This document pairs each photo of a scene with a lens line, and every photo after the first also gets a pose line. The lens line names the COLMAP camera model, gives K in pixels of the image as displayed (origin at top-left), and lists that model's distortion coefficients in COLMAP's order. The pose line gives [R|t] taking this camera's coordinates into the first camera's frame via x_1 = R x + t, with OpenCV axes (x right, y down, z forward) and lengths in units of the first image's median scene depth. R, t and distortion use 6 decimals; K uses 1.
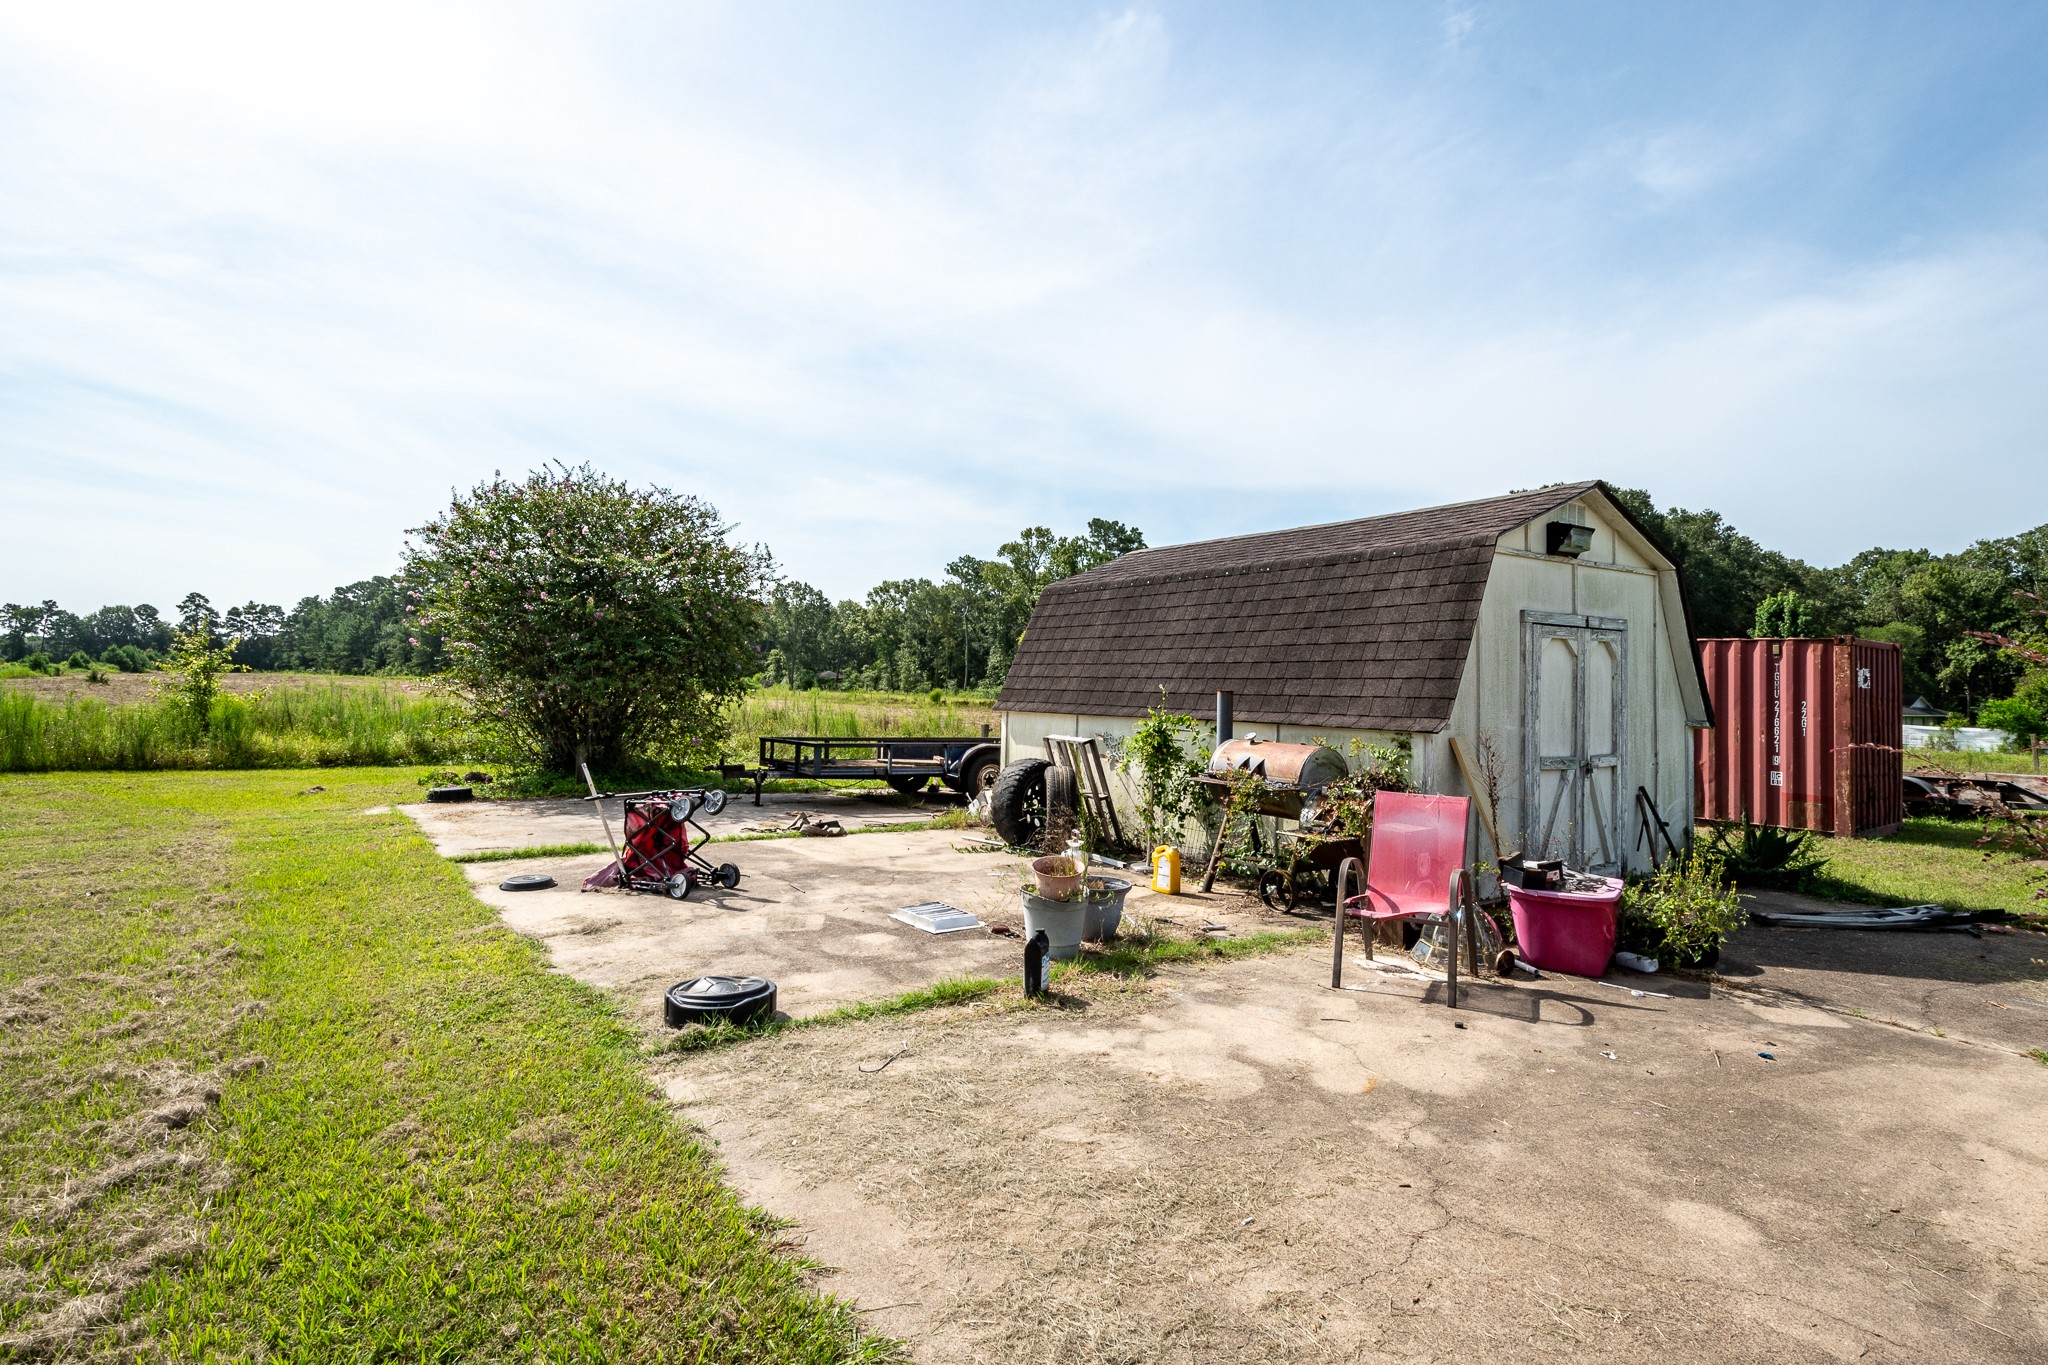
lens RADIAL K [[1027.1, 0, 997.0], [0, 1027.1, 631.5], [0, 0, 1]] dist [0.002189, -0.004720]
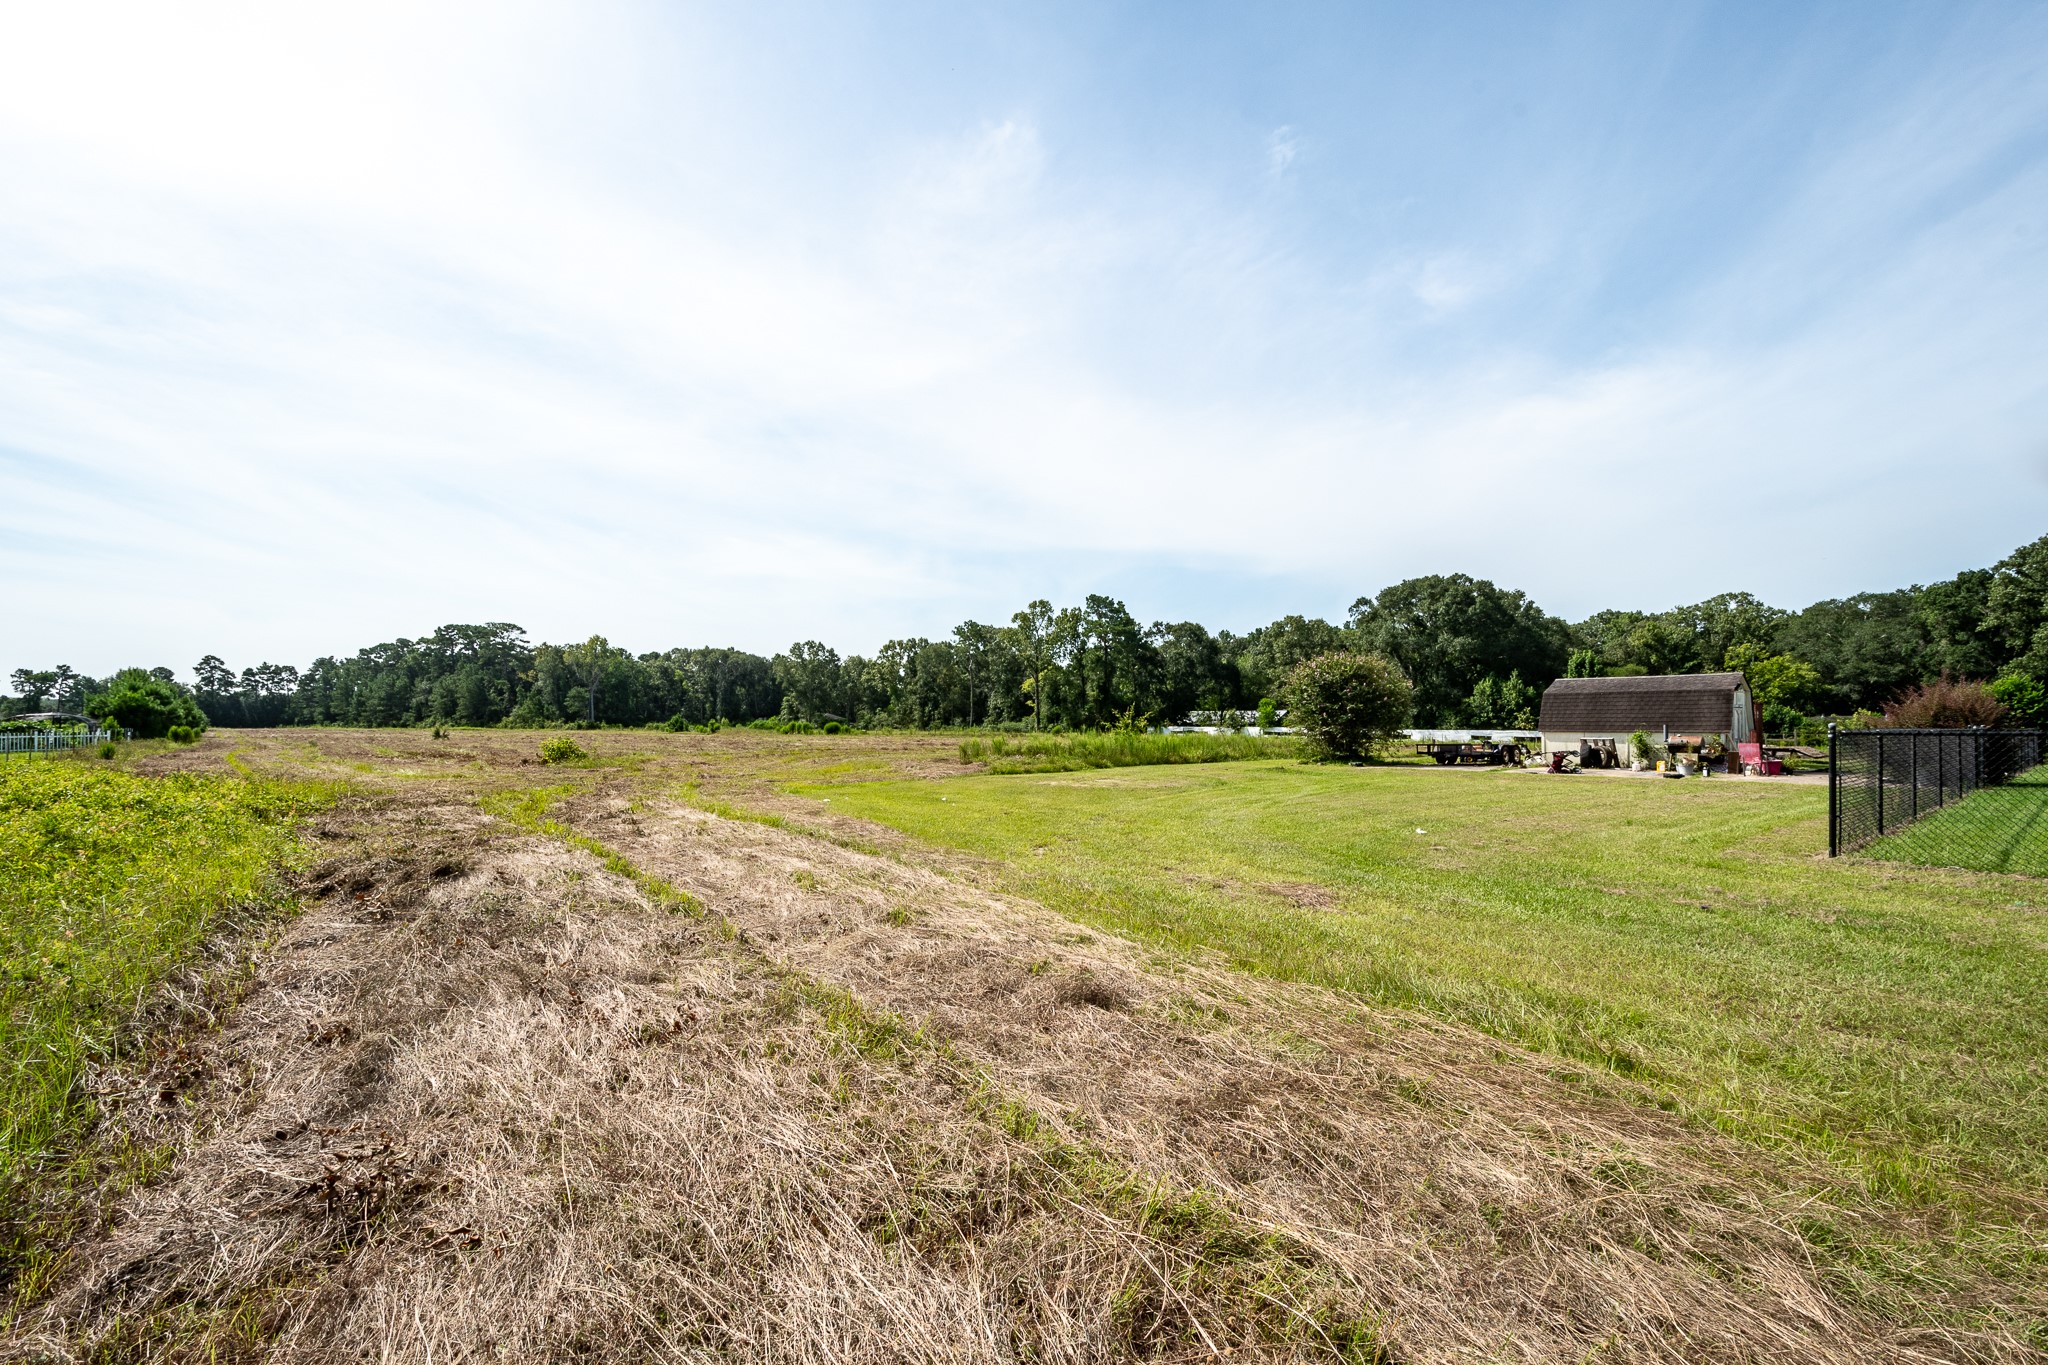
lens RADIAL K [[896.8, 0, 1014.6], [0, 896.8, 738.1], [0, 0, 1]] dist [0.009266, -0.000565]
pose [[0.988195, -0.029687, 0.150298, -0.096767], [0.018591, 0.997033, 0.074700, -0.006793], [-0.152069, -0.071024, 0.985815, -0.077965]]
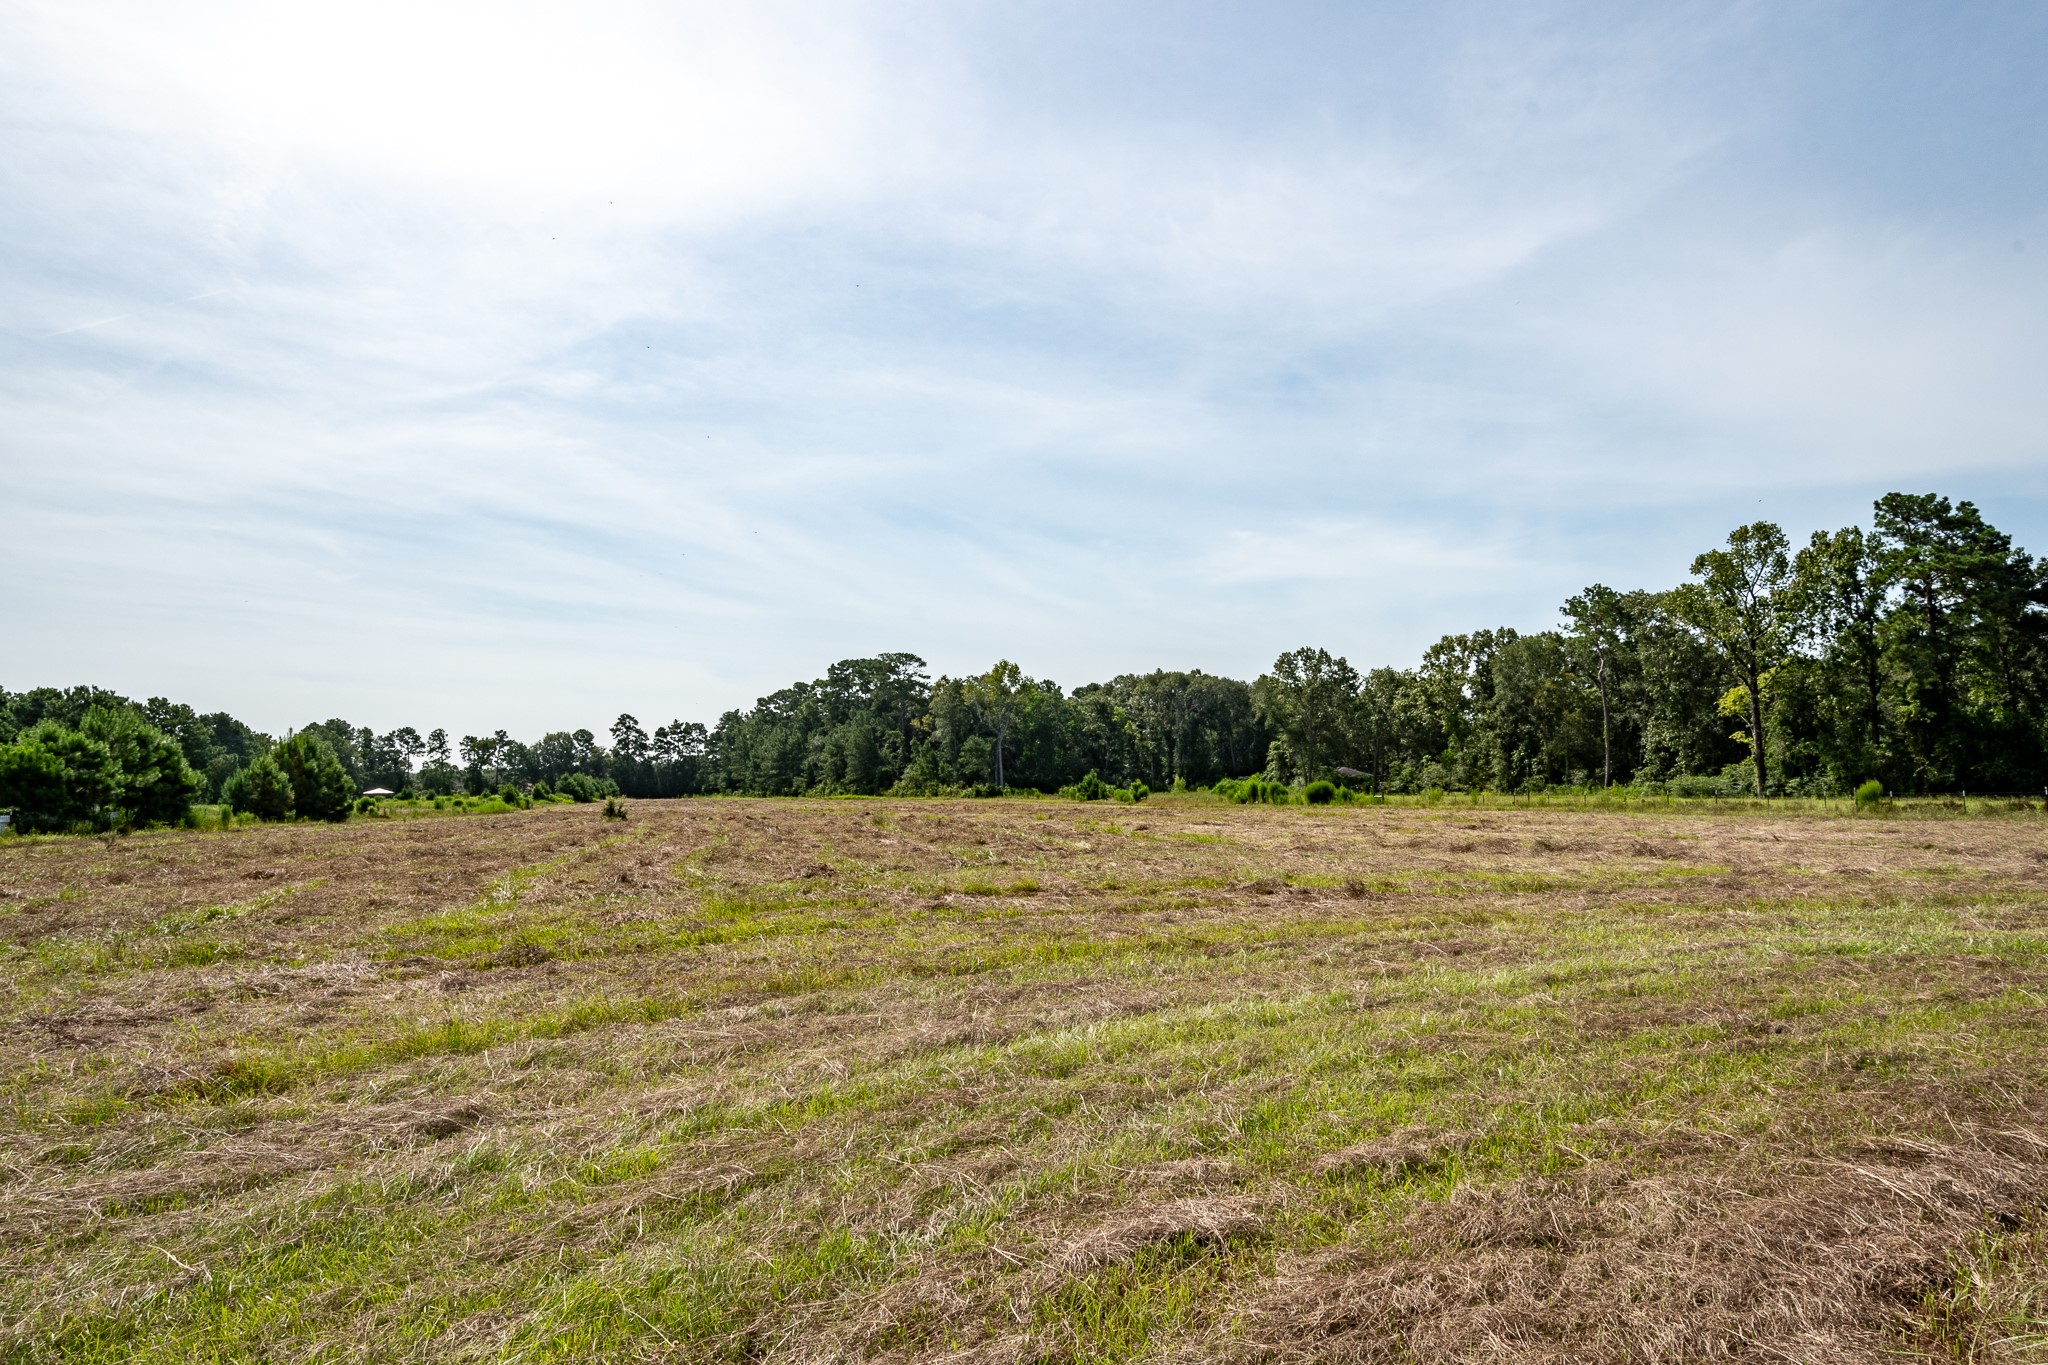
lens RADIAL K [[1234.9, 0, 1005.1], [0, 1234.9, 726.5], [0, 0, 1]] dist [0.007535, -0.005607]
pose [[0.938314, -0.056012, -0.341218, -0.080749], [0.056749, 0.998358, -0.007829, 0.001904], [0.341096, -0.012018, 0.939952, 0.067361]]
